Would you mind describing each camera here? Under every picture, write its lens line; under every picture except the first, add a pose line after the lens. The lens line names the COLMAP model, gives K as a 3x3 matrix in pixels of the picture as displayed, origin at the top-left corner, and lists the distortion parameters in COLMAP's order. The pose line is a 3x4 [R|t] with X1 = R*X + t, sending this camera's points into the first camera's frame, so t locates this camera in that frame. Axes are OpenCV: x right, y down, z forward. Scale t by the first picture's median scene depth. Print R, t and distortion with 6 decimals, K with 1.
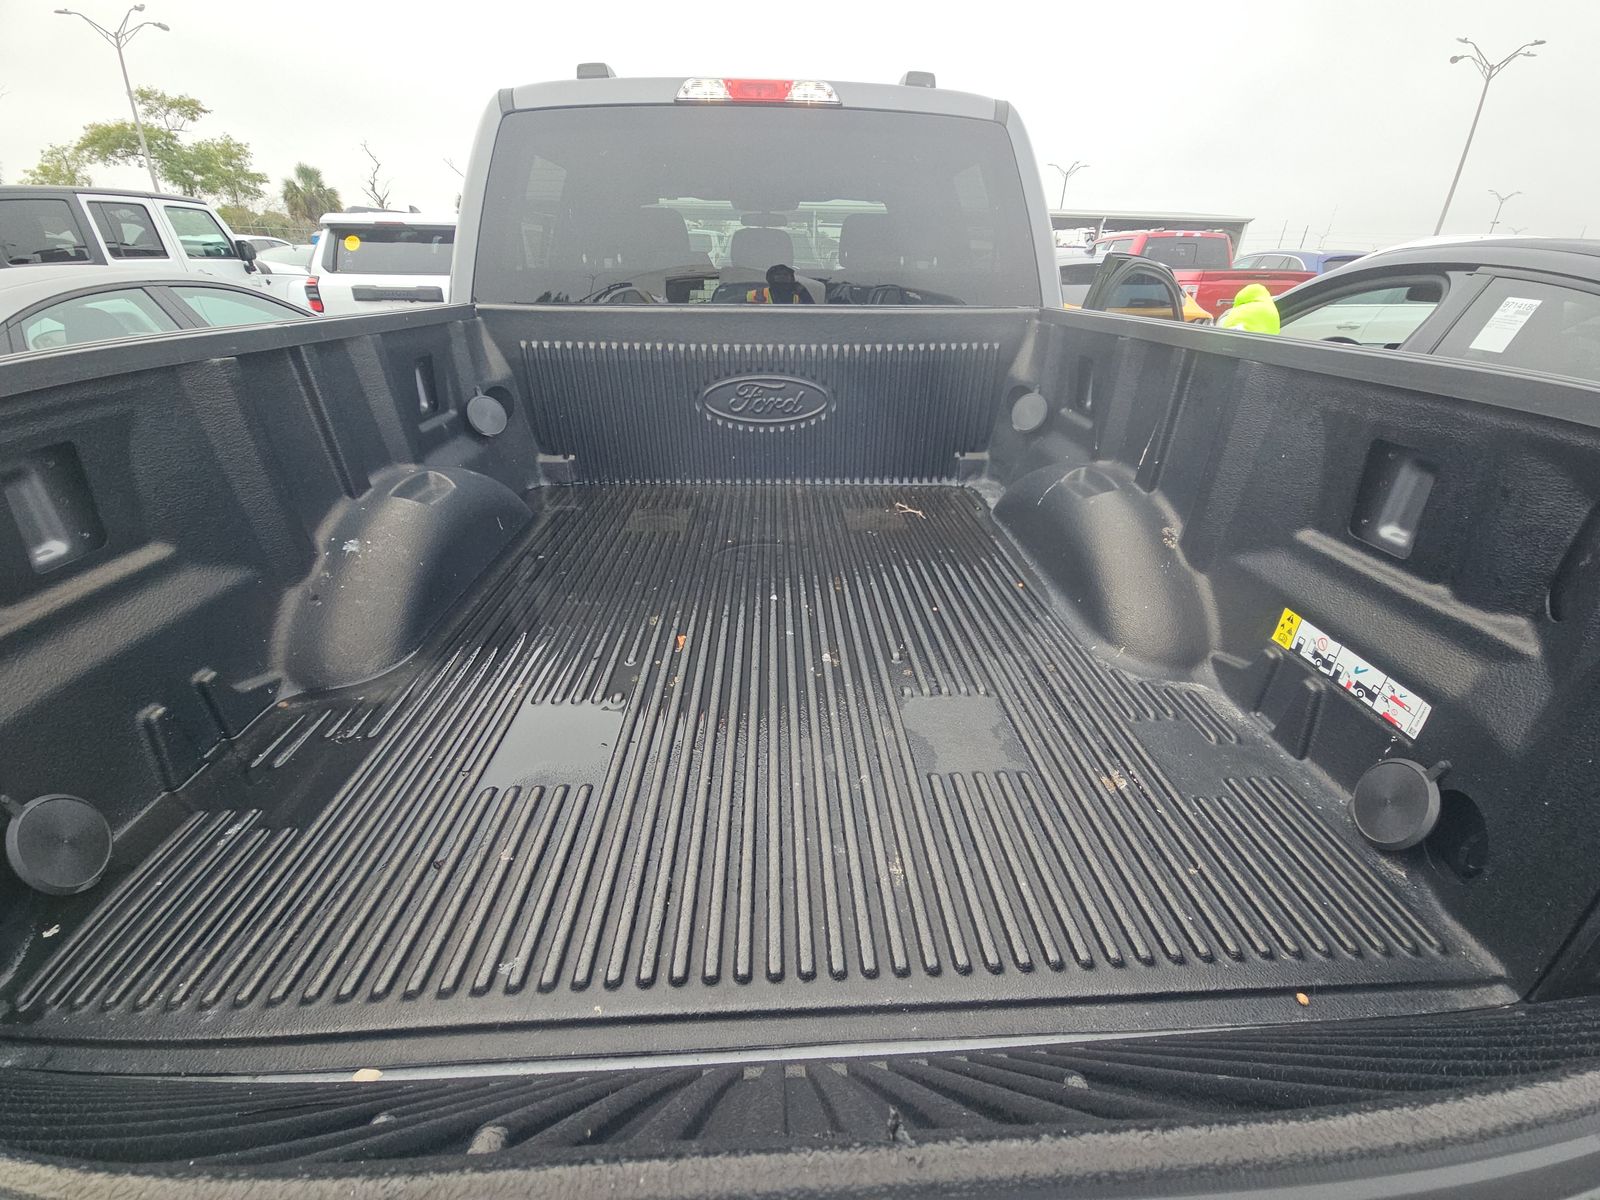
lens RADIAL K [[635.5, 0, 809.4], [0, 635.5, 593.9], [0, 0, 1]] dist [0.025322, -0.019022]
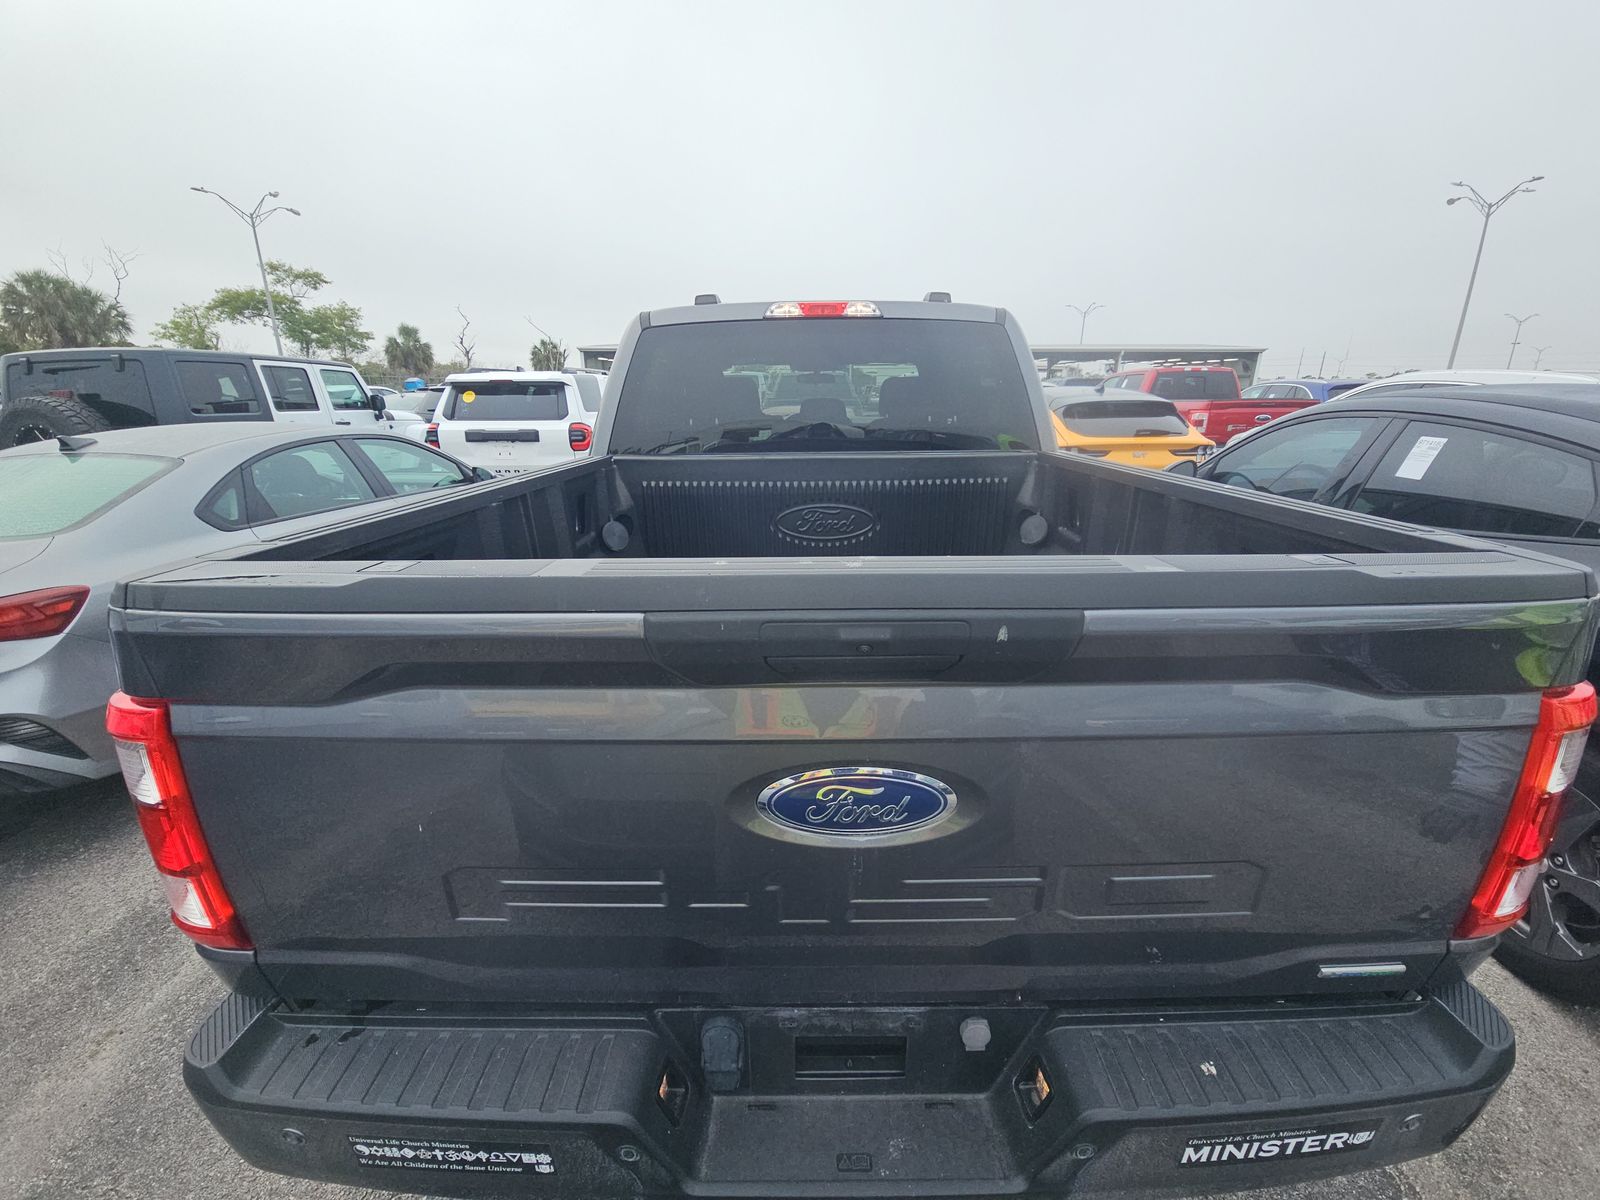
lens RADIAL K [[640.2, 0, 811.8], [0, 640.2, 597.2], [0, 0, 1]] dist [0.019299, -0.017703]
pose [[0.998629, -0.002436, -0.052282, -0.006064], [-0.006541, 0.985277, -0.170841, 0.014082], [0.051928, 0.170949, 0.983911, -0.052718]]
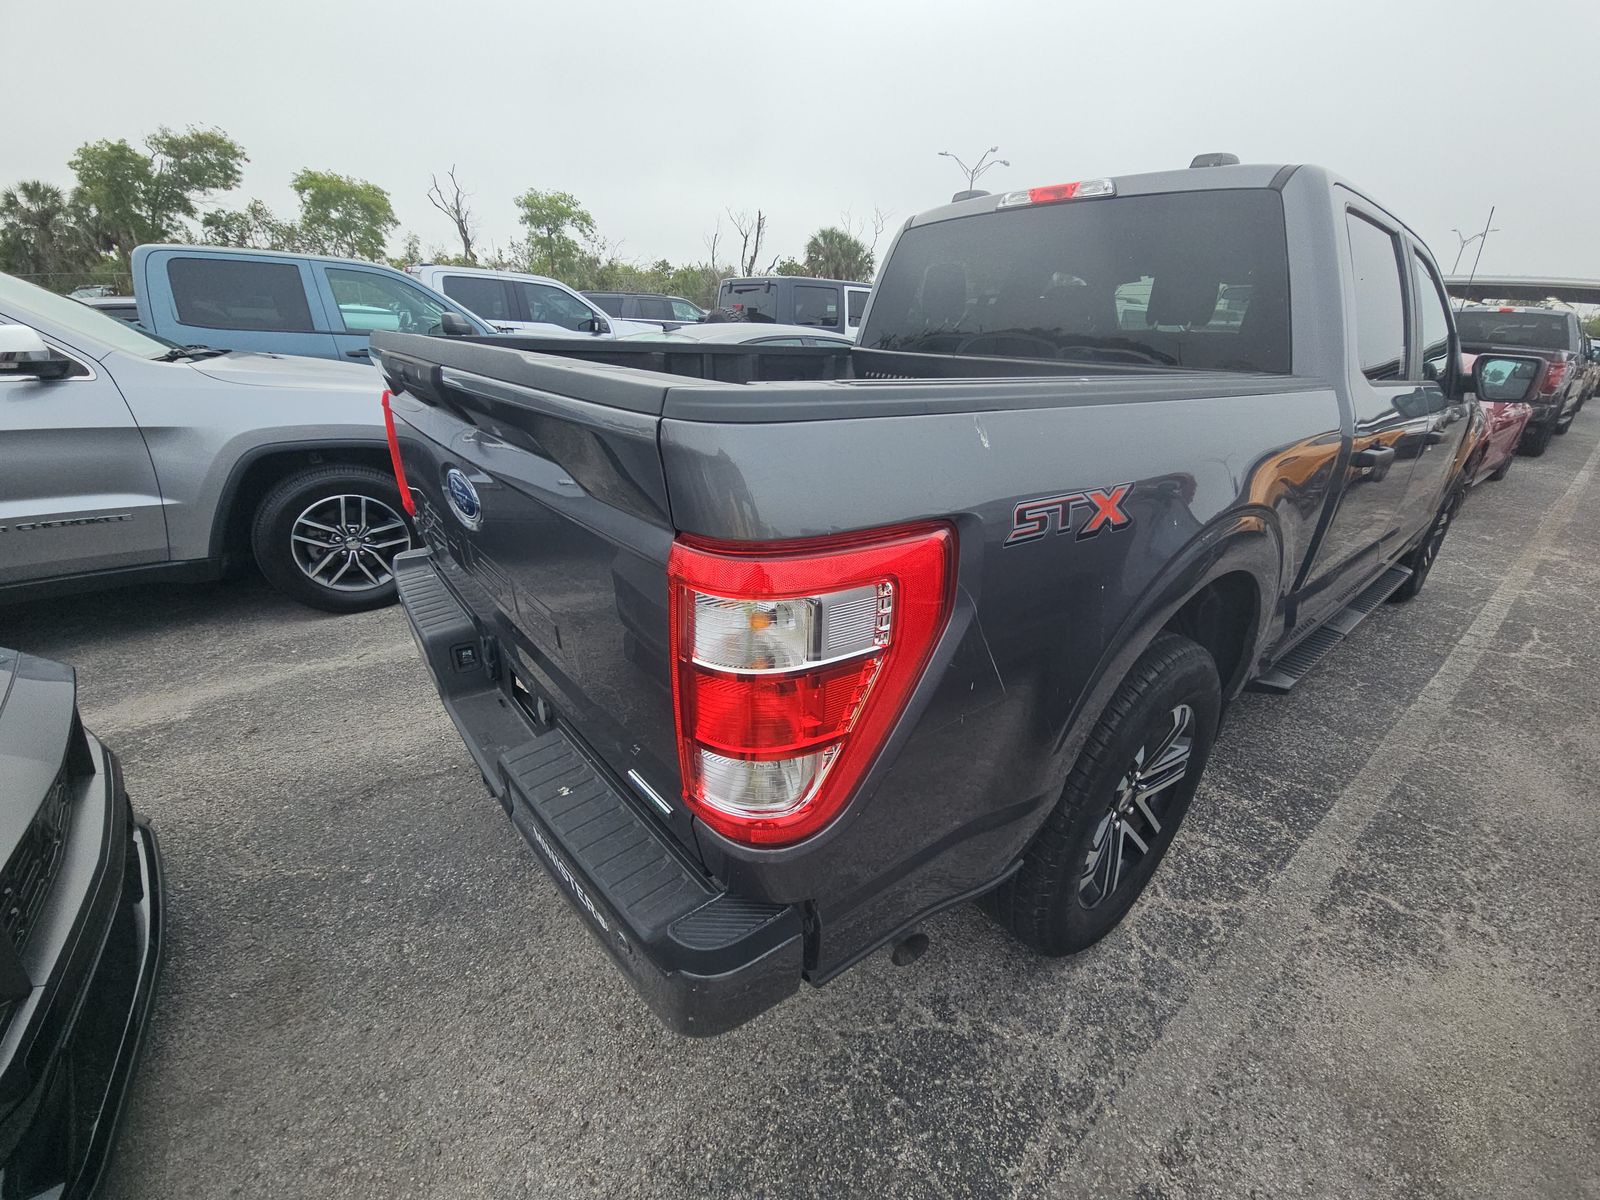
lens RADIAL K [[640.2, 0, 811.8], [0, 640.2, 597.2], [0, 0, 1]] dist [0.019299, -0.017703]
pose [[0.587709, 0.322817, -0.741881, 0.159782], [-0.397556, 0.913843, 0.082705, 0.004737], [0.704661, 0.246333, 0.665412, 0.003116]]
